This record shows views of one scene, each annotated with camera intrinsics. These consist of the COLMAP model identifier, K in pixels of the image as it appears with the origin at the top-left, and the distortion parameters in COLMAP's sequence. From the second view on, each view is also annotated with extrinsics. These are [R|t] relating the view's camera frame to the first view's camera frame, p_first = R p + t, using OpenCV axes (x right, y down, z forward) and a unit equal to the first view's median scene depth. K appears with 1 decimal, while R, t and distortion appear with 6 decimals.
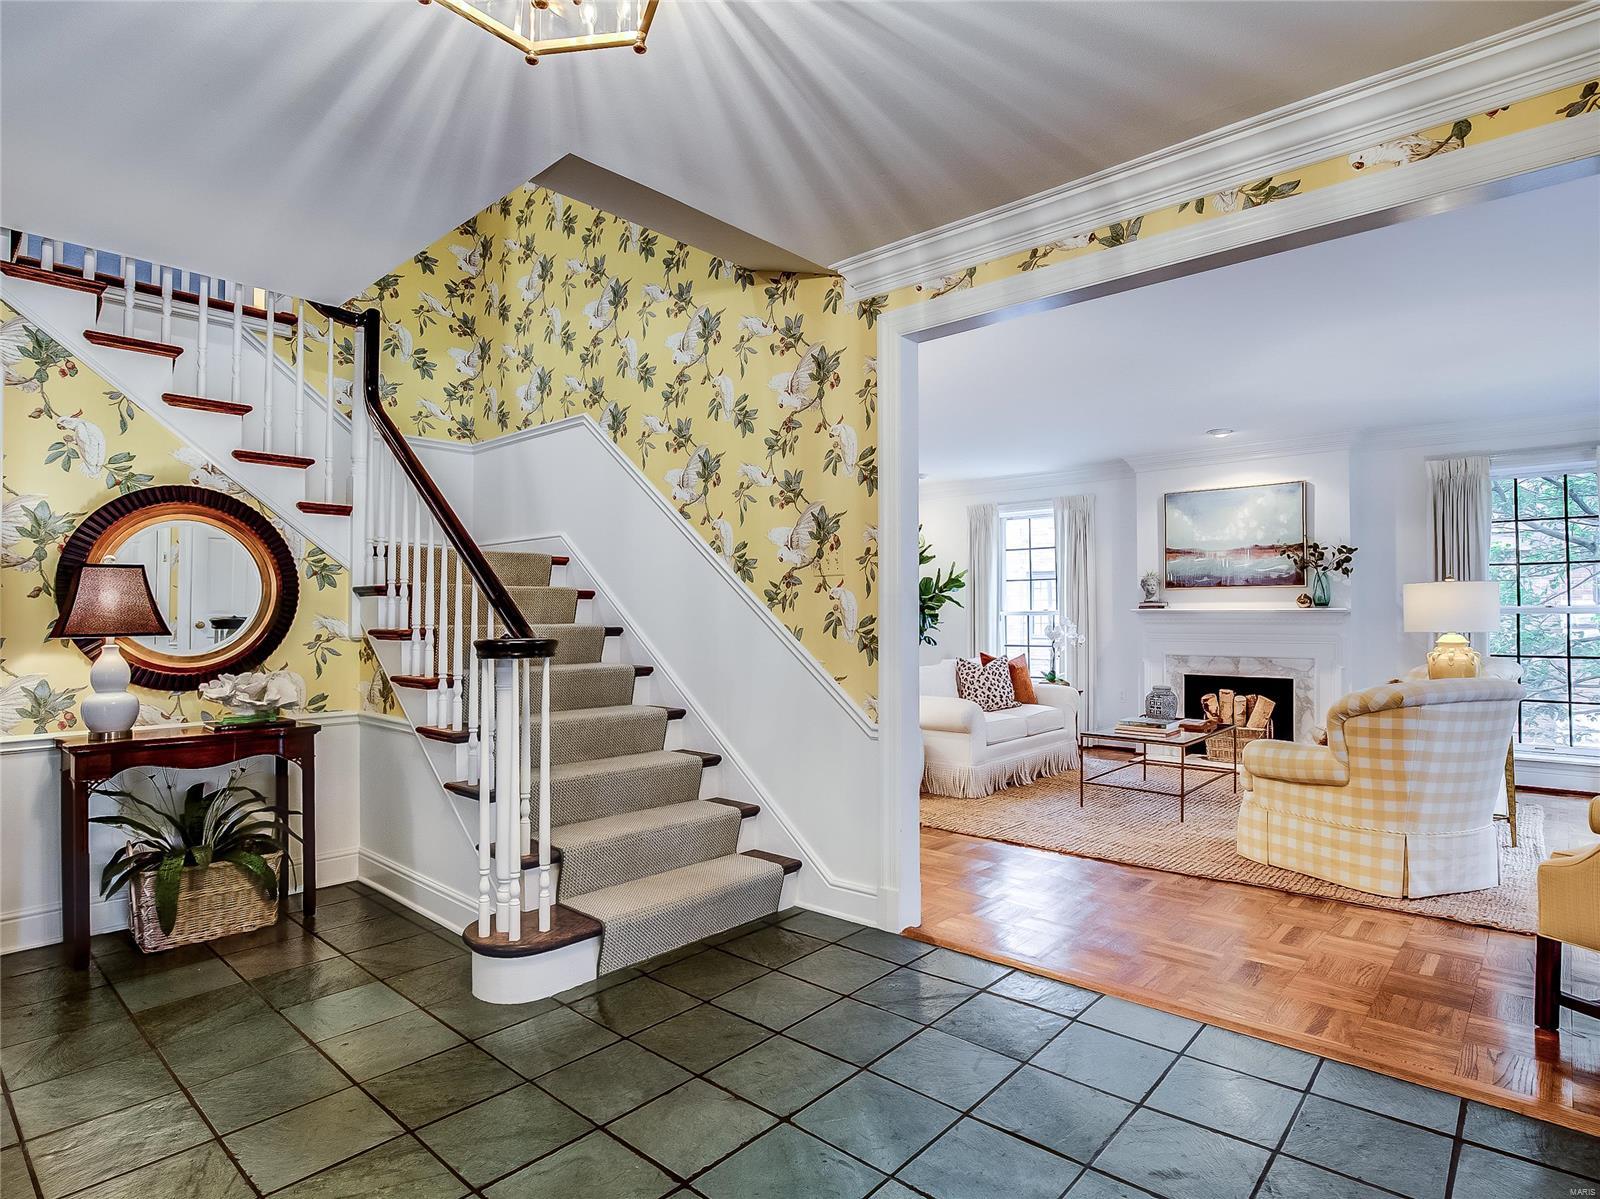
lens RADIAL K [[879.7, 0, 801.1], [0, 879.7, 603.6], [0, 0, 1]] dist [-0.030485, 0.003761]
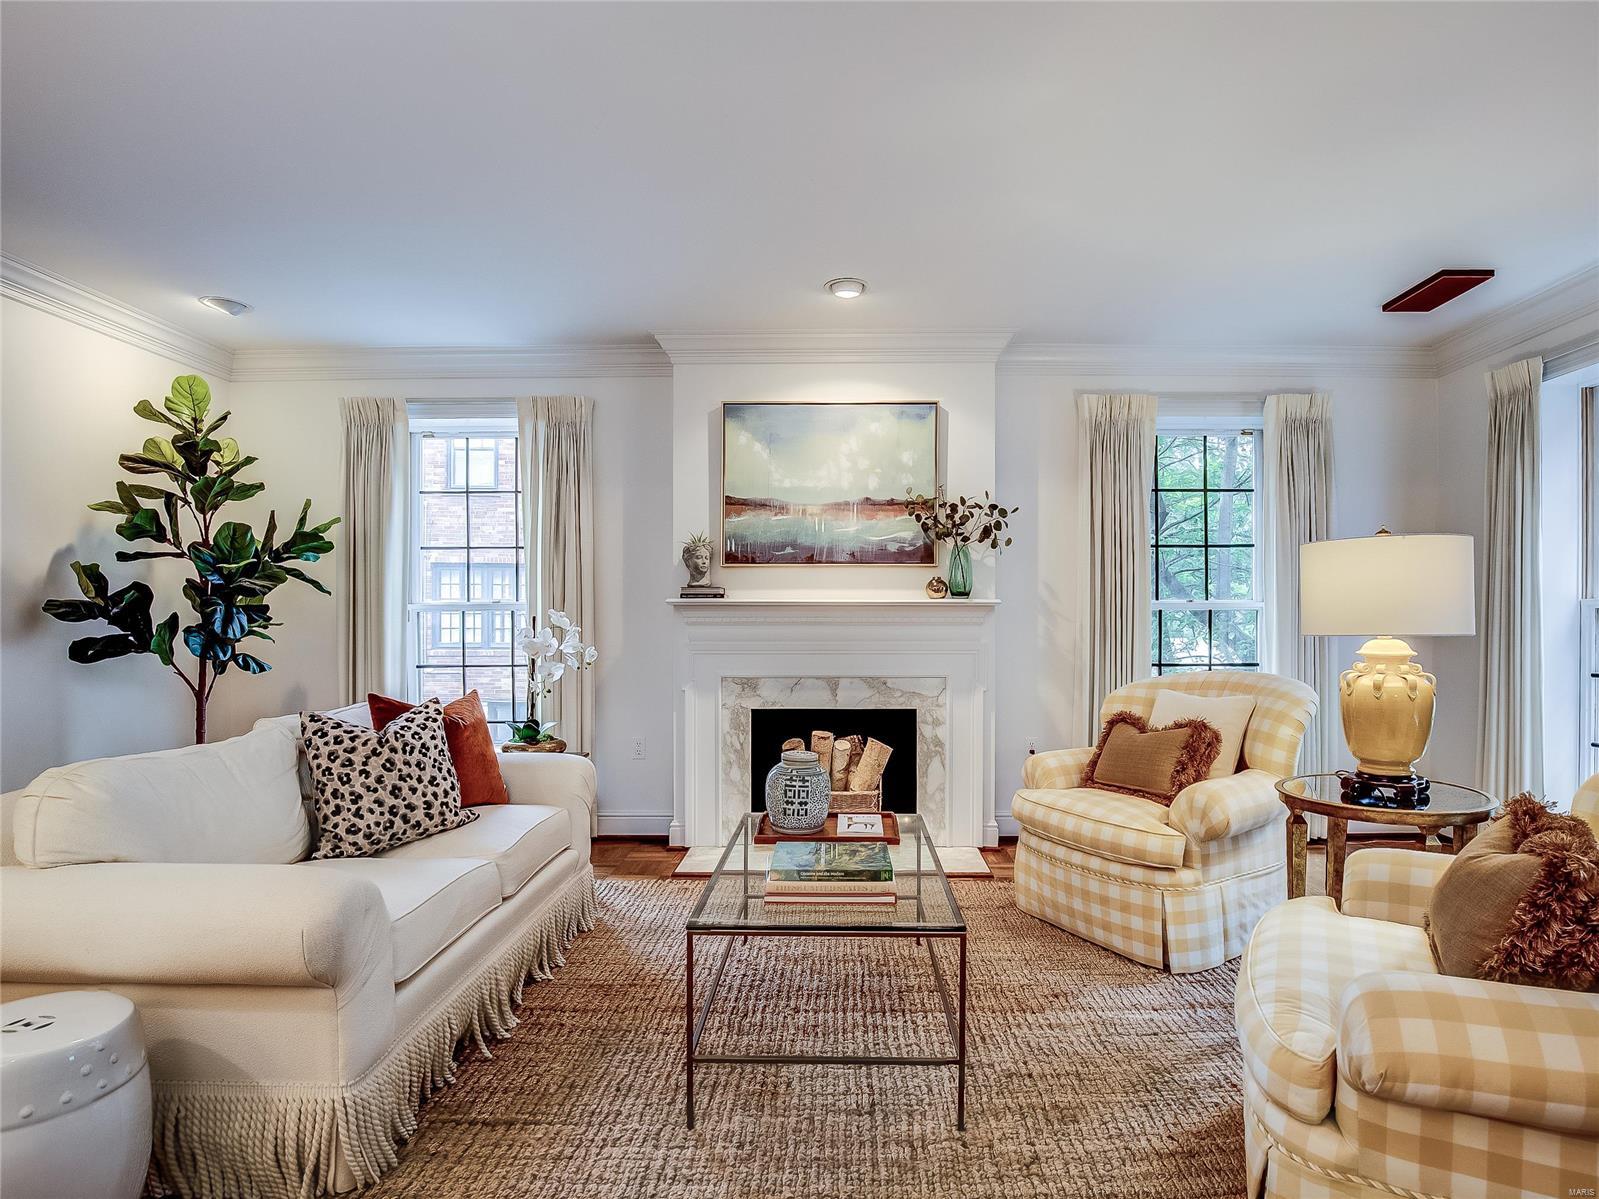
lens RADIAL K [[860.4, 0, 862.2], [0, 860.4, 625.3], [0, 0, 1]] dist [-0.027808, 0.001350]
pose [[0.746607, -0.002716, 0.665260, 0.108516], [-0.010028, 0.999832, 0.015337, 0.014461], [-0.665190, -0.018122, 0.746455, 0.537167]]
